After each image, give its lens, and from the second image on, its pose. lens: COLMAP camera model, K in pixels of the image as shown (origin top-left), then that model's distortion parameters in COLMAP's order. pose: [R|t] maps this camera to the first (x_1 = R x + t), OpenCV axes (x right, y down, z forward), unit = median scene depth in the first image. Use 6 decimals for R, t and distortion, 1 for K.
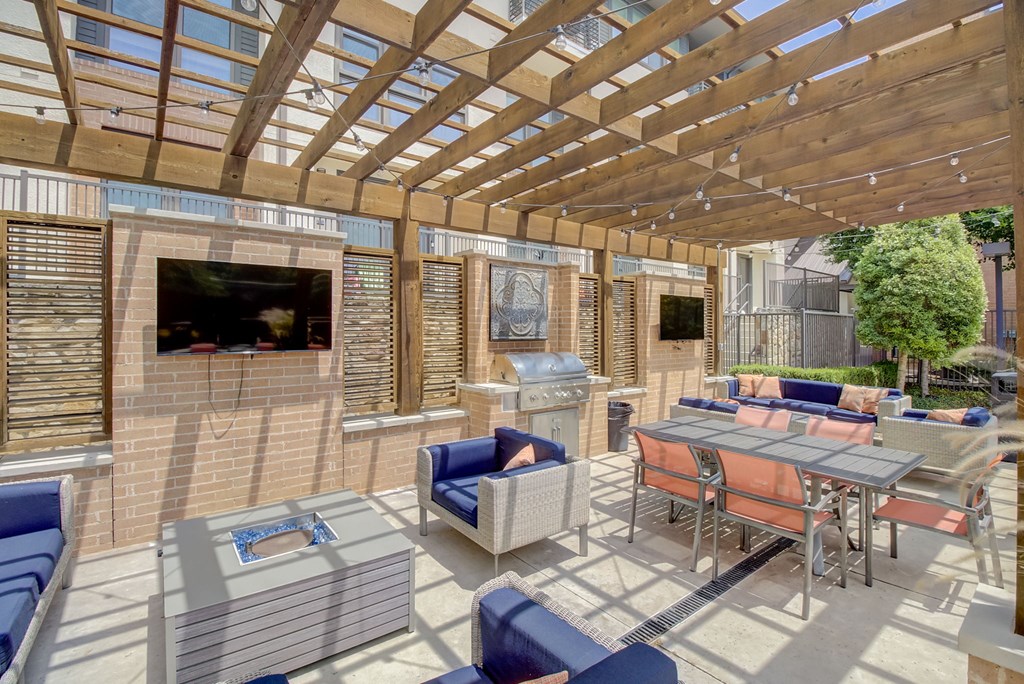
lens RADIAL K [[476.7, 0, 533.7], [0, 476.7, 315.8], [0, 0, 1]] dist [0.003193, 0.000625]
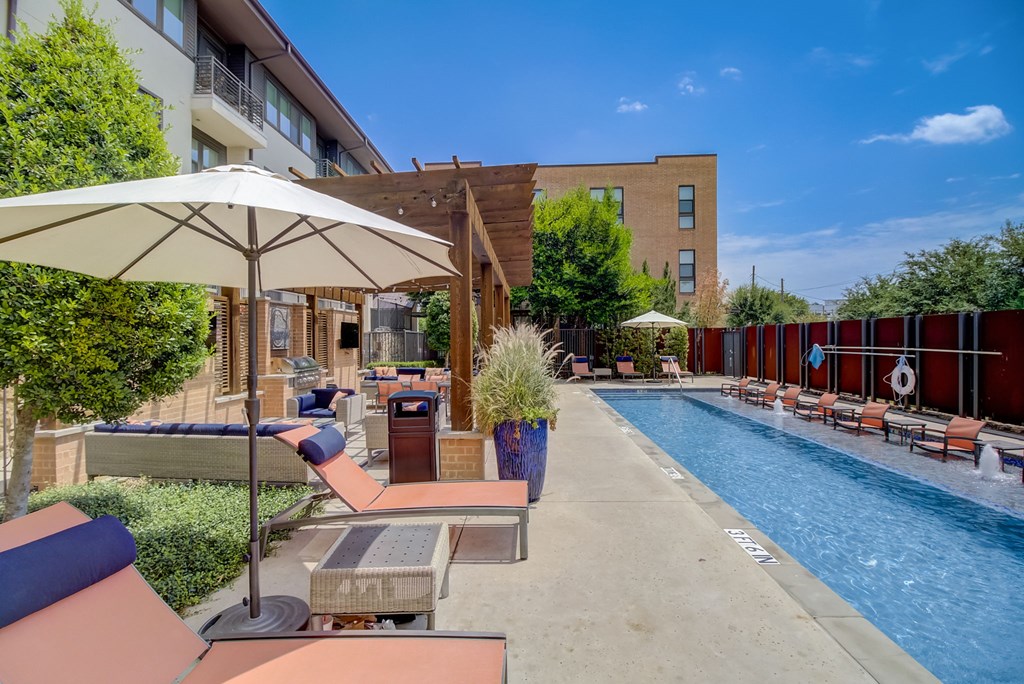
lens RADIAL K [[476.7, 0, 513.9], [0, 476.7, 339.7], [0, 0, 1]] dist [0.003193, 0.000625]
pose [[0.661026, -0.012945, 0.750252, -0.673573], [-0.004164, 0.999773, 0.020919, -0.021076], [-0.750352, -0.016951, 0.660821, -0.663498]]
